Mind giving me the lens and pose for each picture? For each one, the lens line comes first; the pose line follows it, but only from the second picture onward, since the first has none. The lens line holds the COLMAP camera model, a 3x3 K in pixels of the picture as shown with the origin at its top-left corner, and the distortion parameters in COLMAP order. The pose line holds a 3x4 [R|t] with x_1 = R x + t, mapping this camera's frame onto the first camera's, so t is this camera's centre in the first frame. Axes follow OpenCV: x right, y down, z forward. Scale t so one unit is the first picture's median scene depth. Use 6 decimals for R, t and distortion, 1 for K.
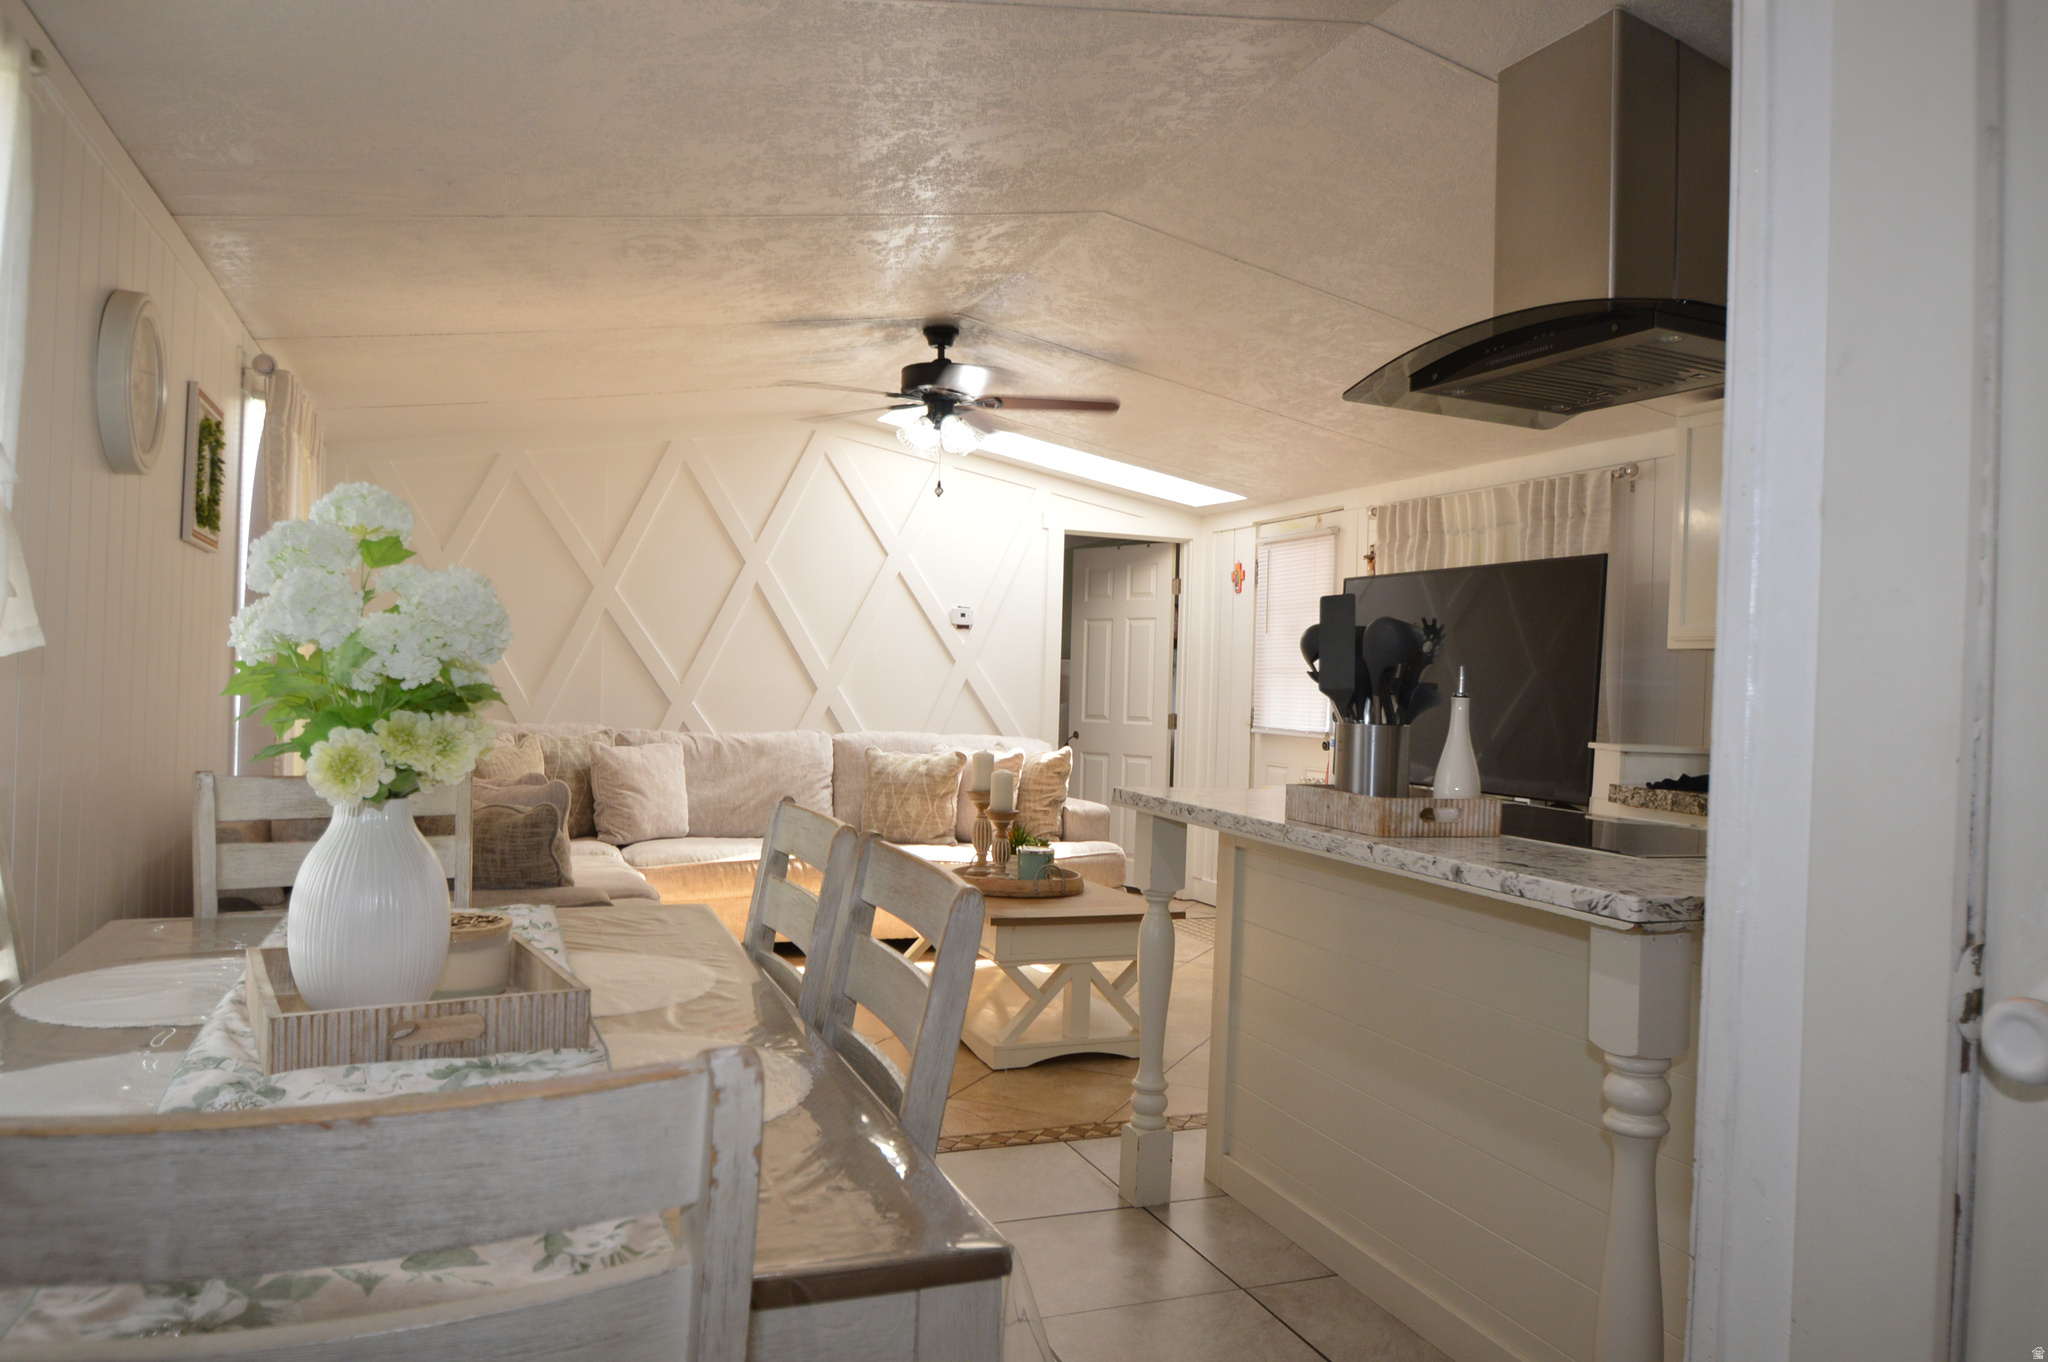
lens RADIAL K [[1401.0, 0, 1021.5], [0, 1401.0, 700.7], [0, 0, 1]] dist [-0.045084, 0.009079]
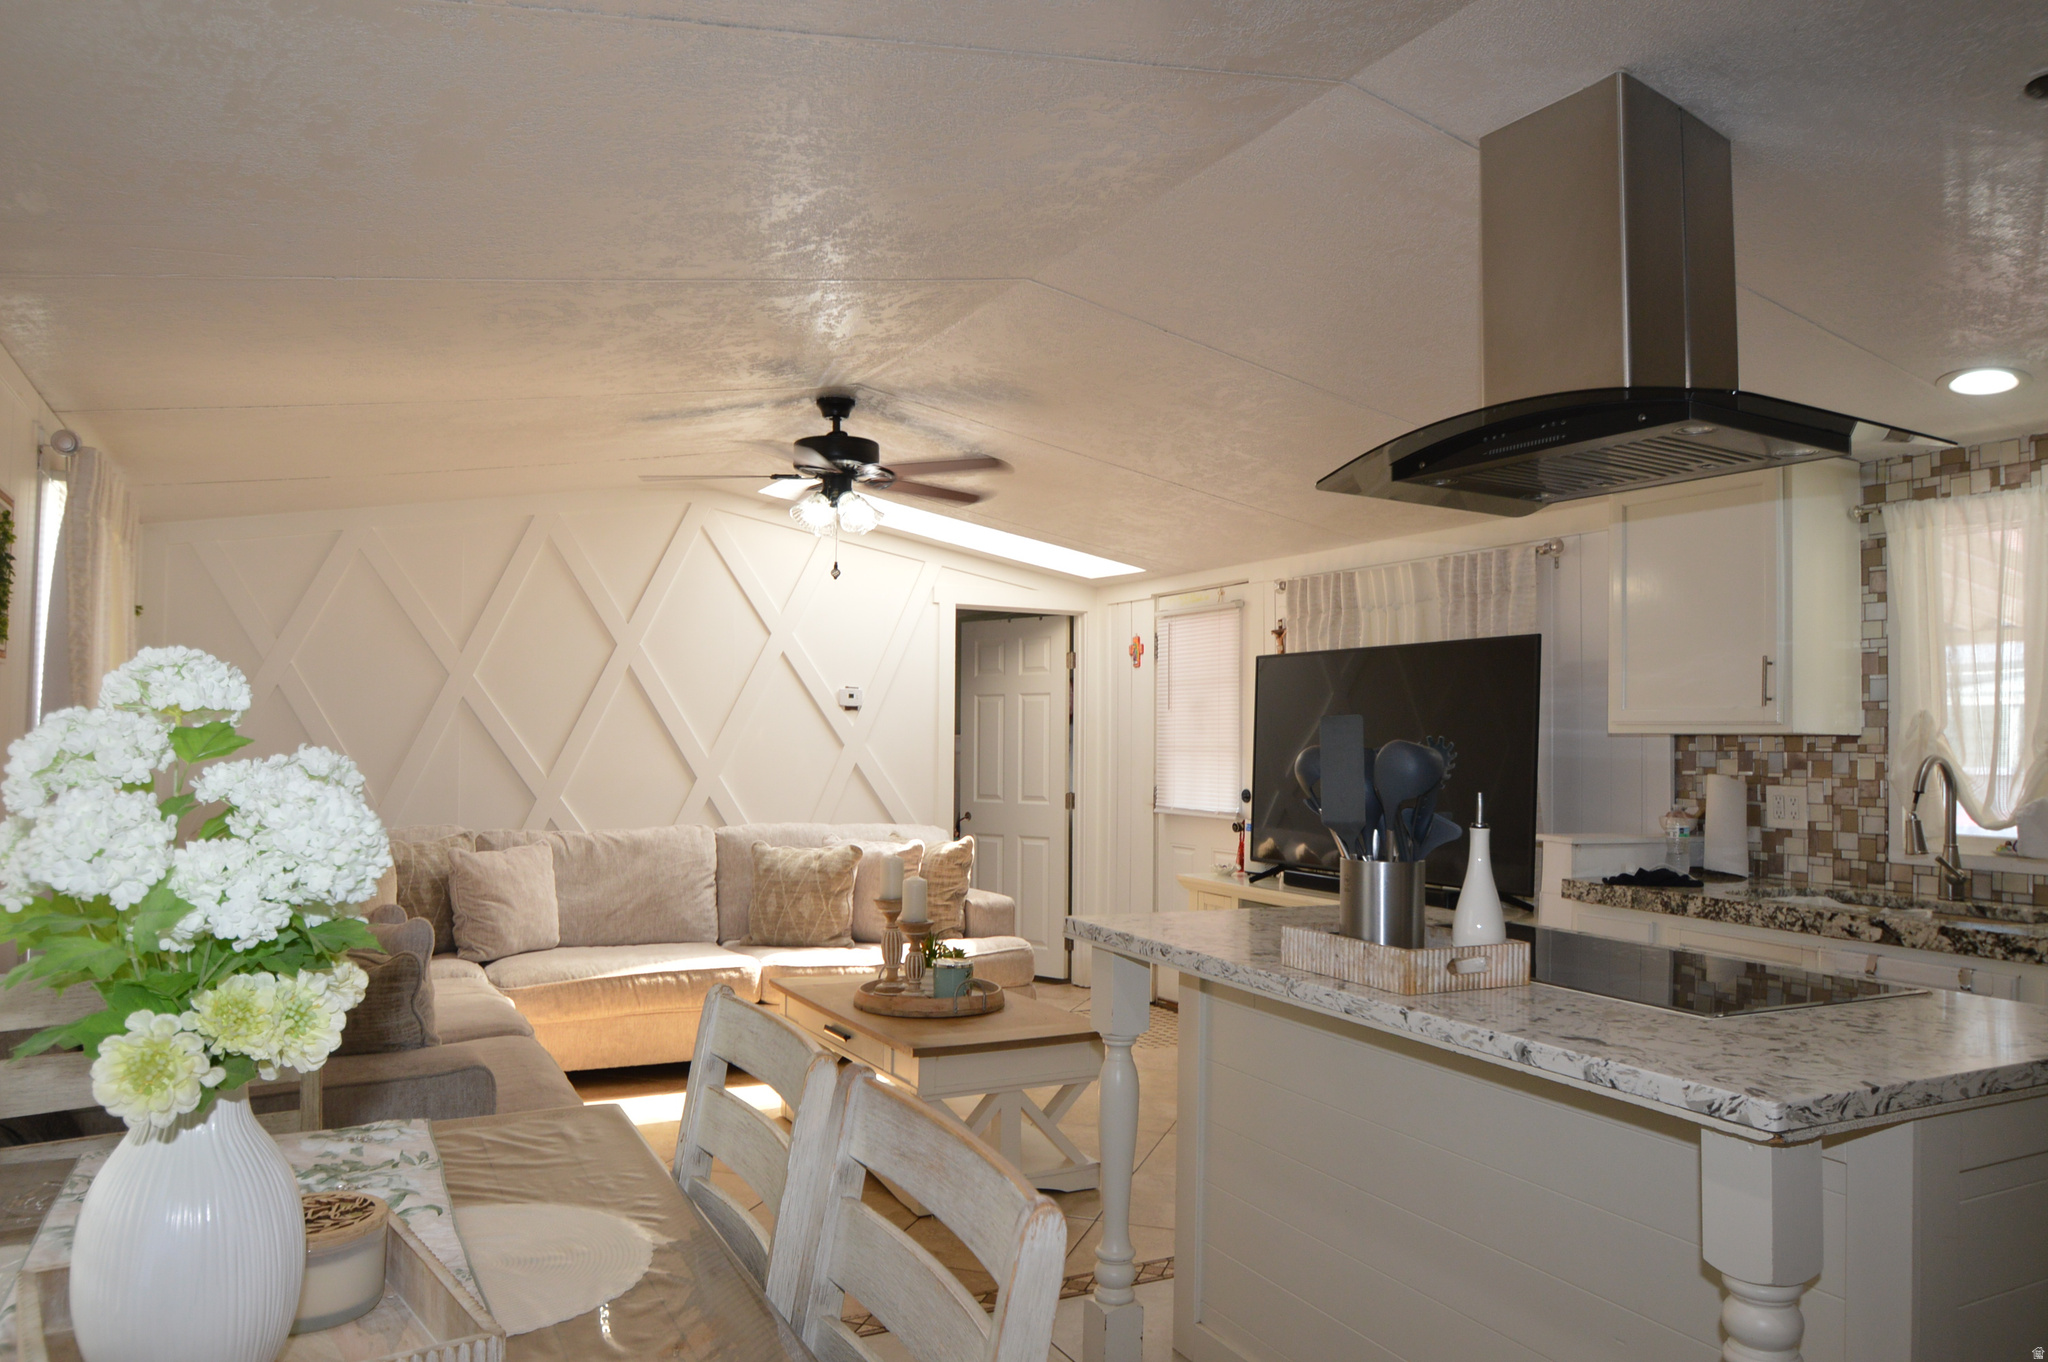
lens RADIAL K [[1401.0, 0, 1024.2], [0, 1401.0, 697.2], [0, 0, 1]] dist [-0.045084, 0.009079]
pose [[0.994633, -0.017101, 0.102044, -0.032443], [0.021319, 0.998957, -0.040381, -0.028397], [-0.101247, 0.042340, 0.993960, 0.071568]]
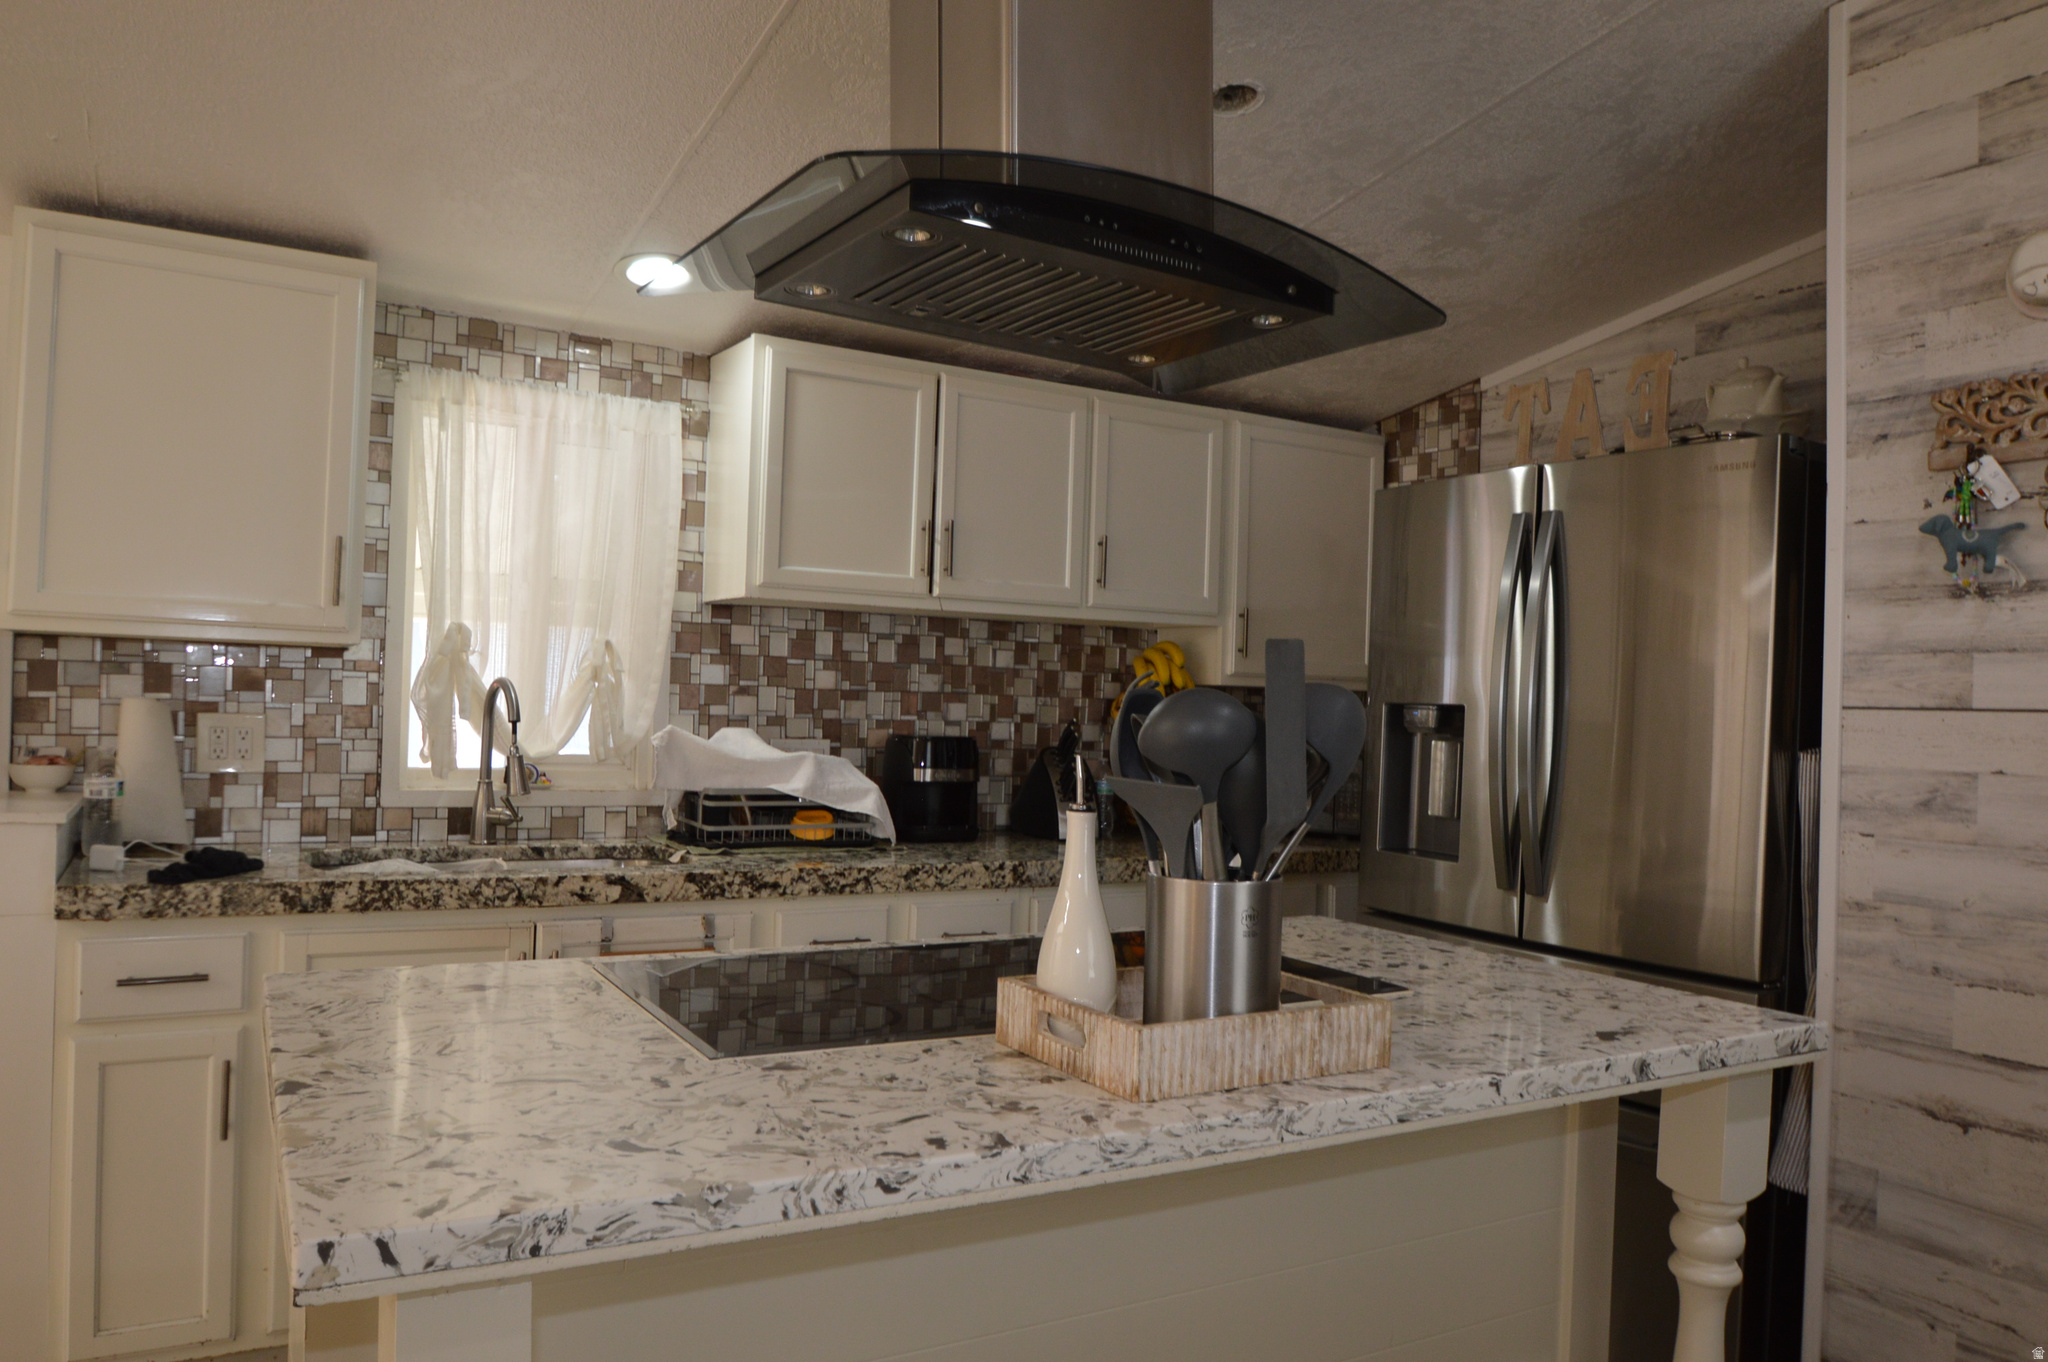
lens RADIAL K [[1401.0, 0, 1023.3], [0, 1401.0, 683.8], [0, 0, 1]] dist [-0.045084, 0.009079]
pose [[-0.161083, -0.024038, 0.986648, -0.134242], [-0.023984, 0.999503, 0.020435, -0.032241], [-0.986649, -0.020372, -0.161579, 0.601971]]
